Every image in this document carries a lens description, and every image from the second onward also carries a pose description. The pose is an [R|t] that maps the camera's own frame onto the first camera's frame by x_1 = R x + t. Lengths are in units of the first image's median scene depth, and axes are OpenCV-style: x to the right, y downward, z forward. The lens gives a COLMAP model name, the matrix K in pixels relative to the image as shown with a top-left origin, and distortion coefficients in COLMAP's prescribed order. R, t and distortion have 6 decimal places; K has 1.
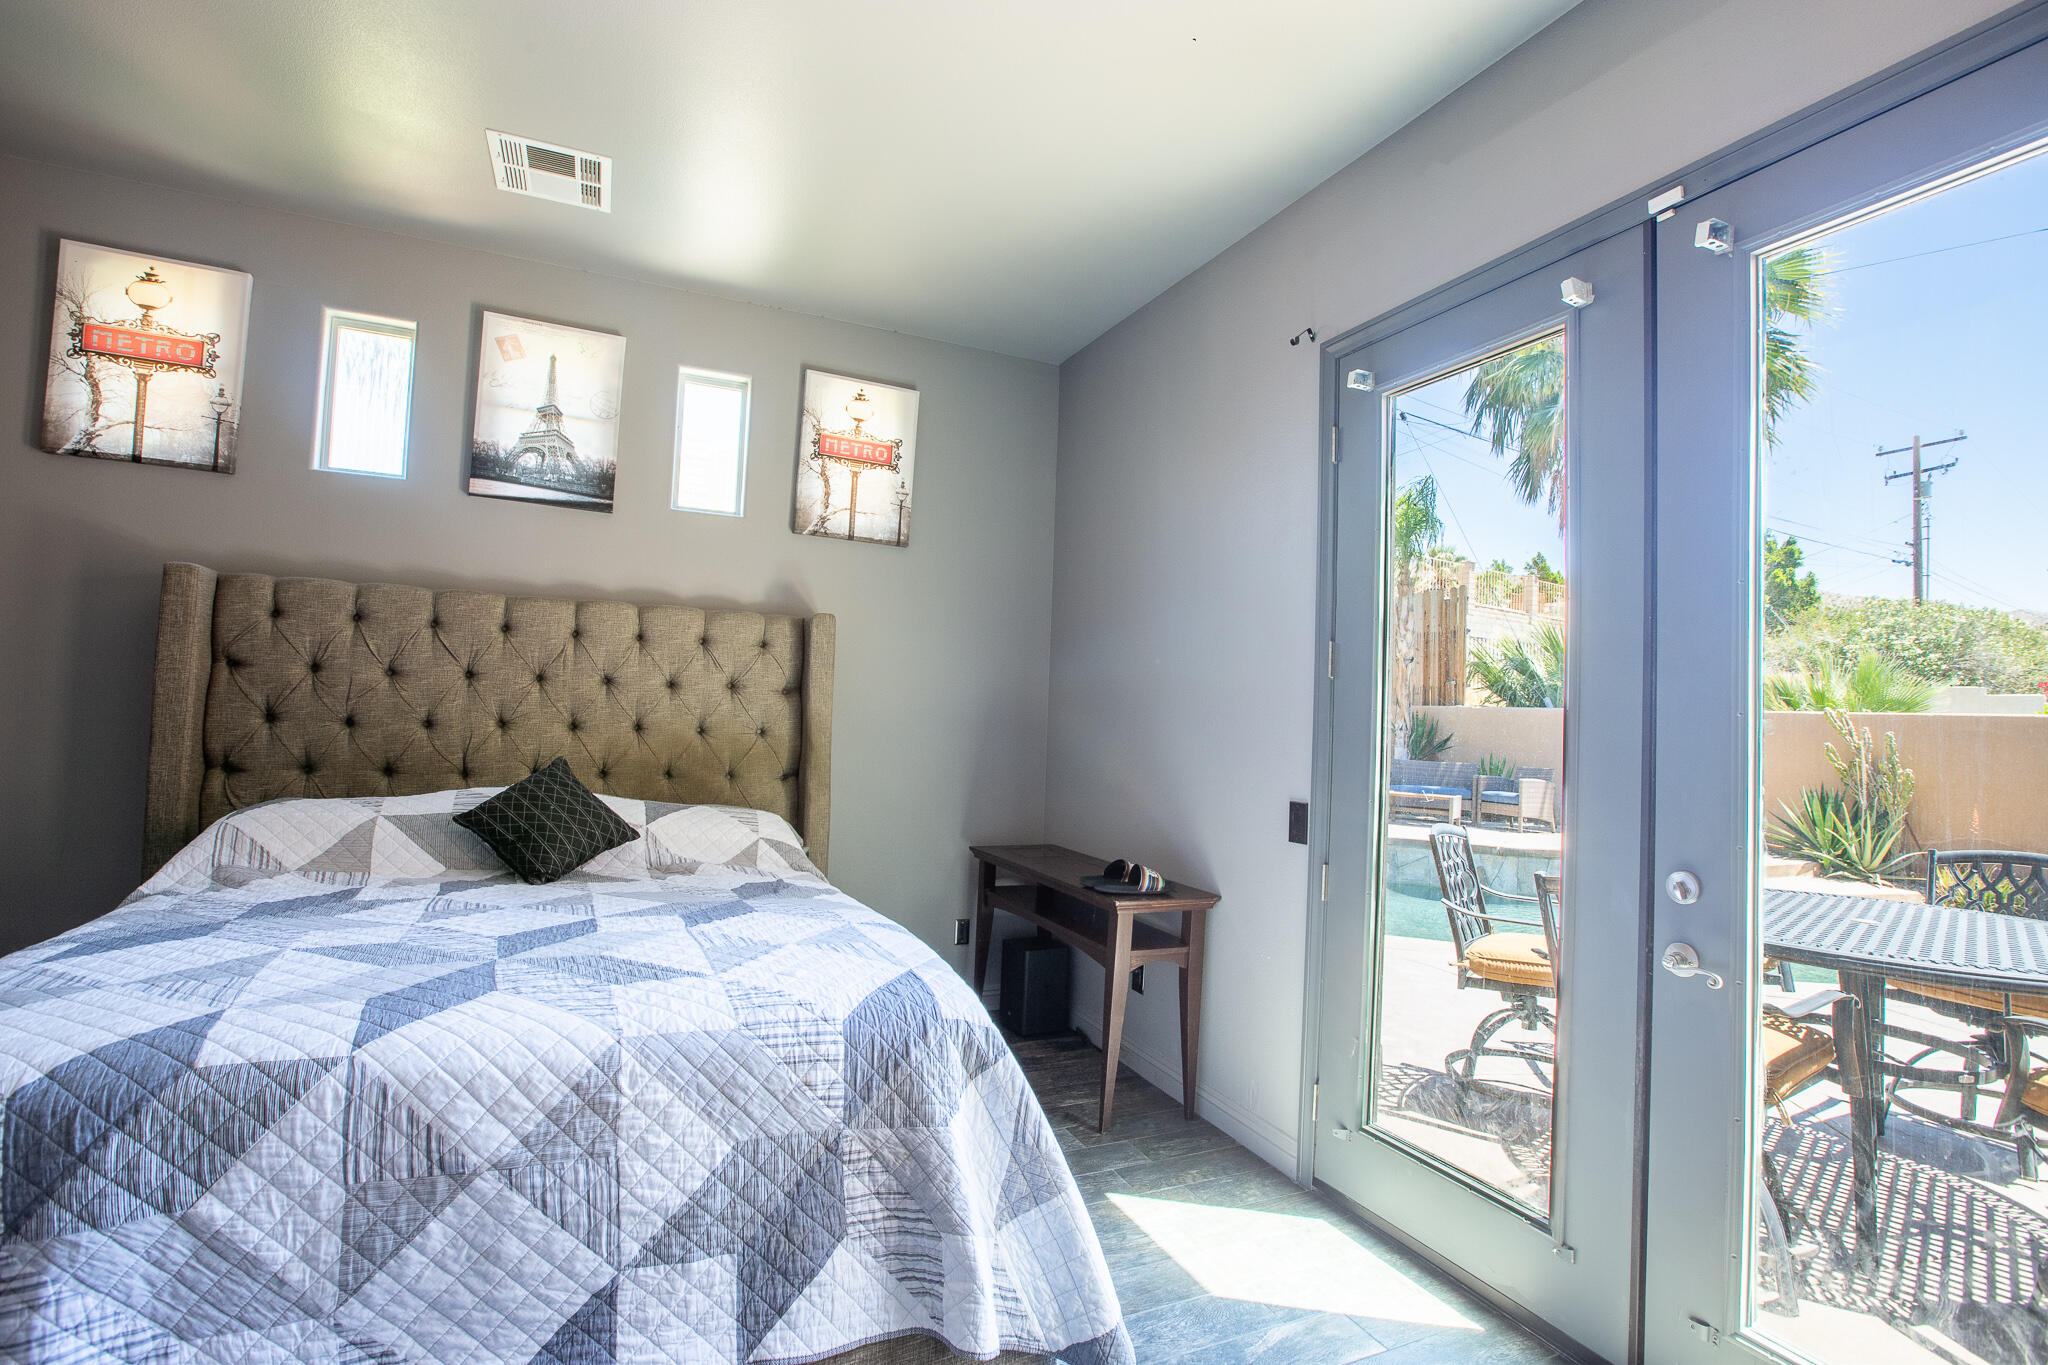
lens RADIAL K [[1005.9, 0, 1009.9], [0, 1005.9, 679.8], [0, 0, 1]] dist [-0.008135, 0.002230]
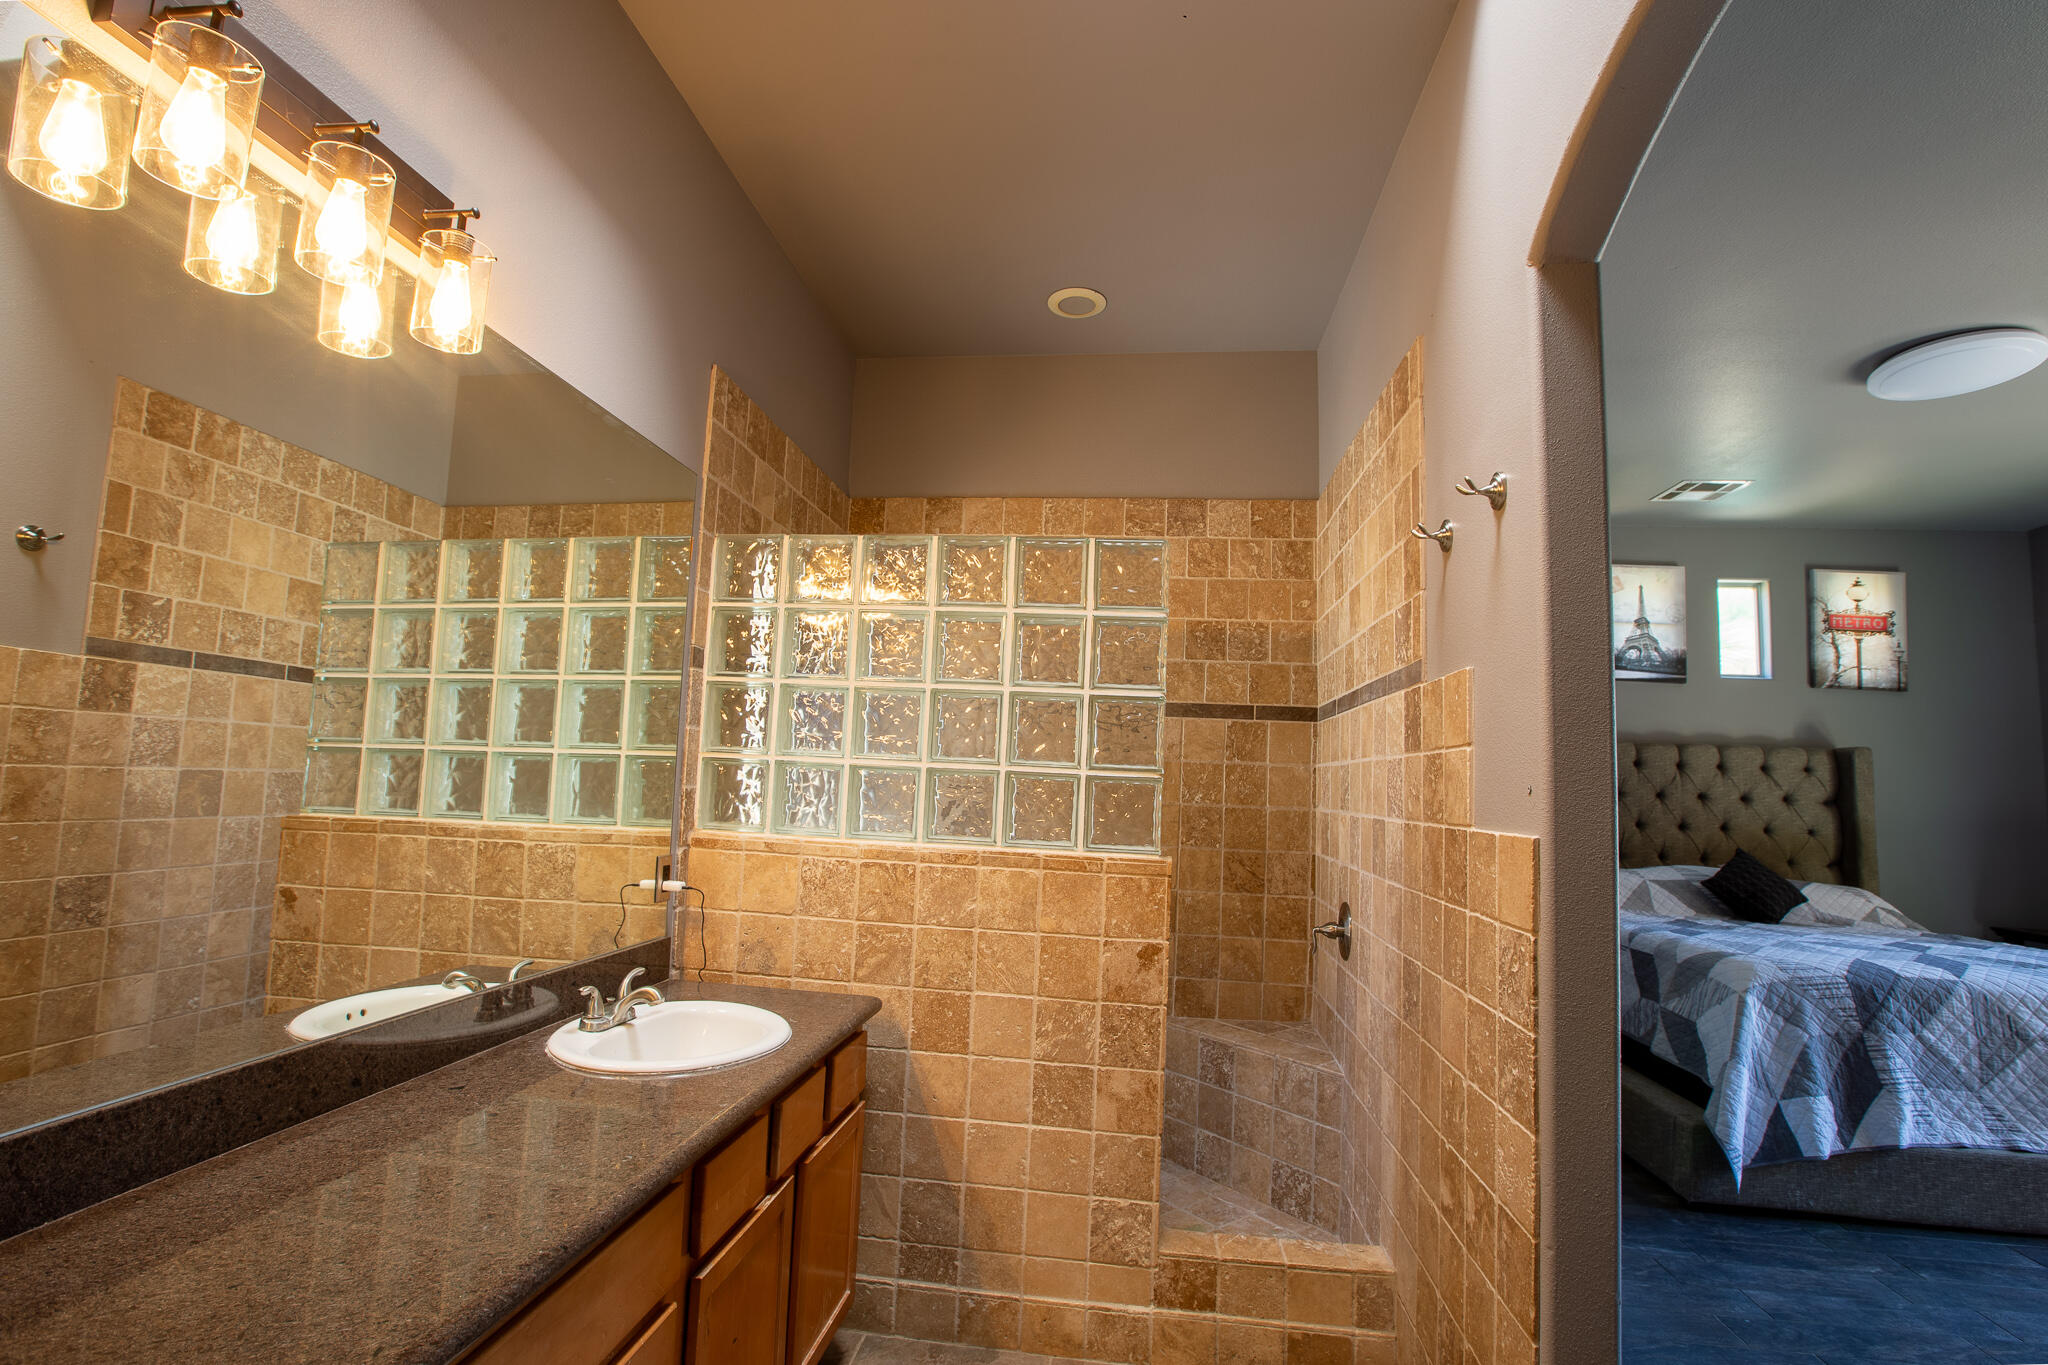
lens RADIAL K [[1005.9, 0, 1032.3], [0, 1005.9, 676.5], [0, 0, 1]] dist [-0.008135, 0.002230]
pose [[0.866077, -0.053755, -0.497012, -0.507024], [0.009458, 0.995786, -0.091219, -0.050148], [0.499821, 0.074302, 0.862936, -0.803088]]
